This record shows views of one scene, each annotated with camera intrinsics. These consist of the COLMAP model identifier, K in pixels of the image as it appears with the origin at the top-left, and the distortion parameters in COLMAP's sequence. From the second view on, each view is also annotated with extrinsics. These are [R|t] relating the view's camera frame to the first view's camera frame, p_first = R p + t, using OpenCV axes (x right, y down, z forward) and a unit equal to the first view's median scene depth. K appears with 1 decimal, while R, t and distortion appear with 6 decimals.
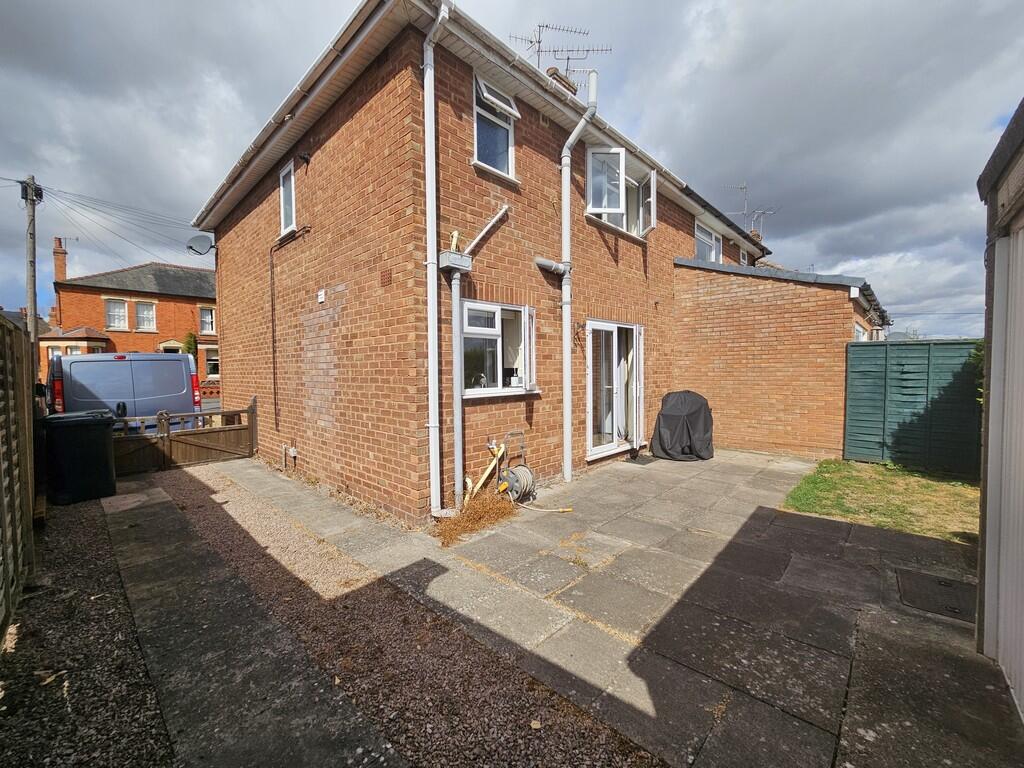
lens RADIAL K [[419.8, 0, 515.0], [0, 419.8, 382.8], [0, 0, 1]] dist [-0.006272, -0.001355]
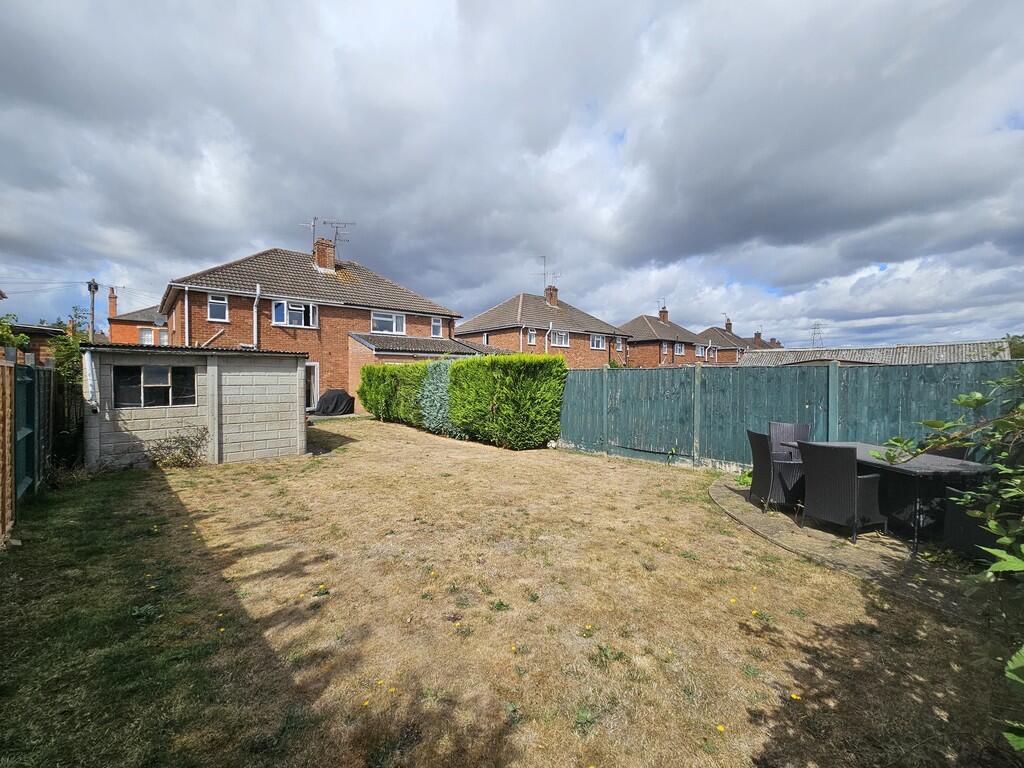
lens RADIAL K [[419.8, 0, 505.3], [0, 419.8, 384.0], [0, 0, 1]] dist [-0.006272, -0.001355]
pose [[0.996184, 0.011514, -0.086510, 0.310198], [-0.012439, 0.999871, -0.010163, -0.000762], [0.086382, 0.011200, 0.996199, -0.257021]]
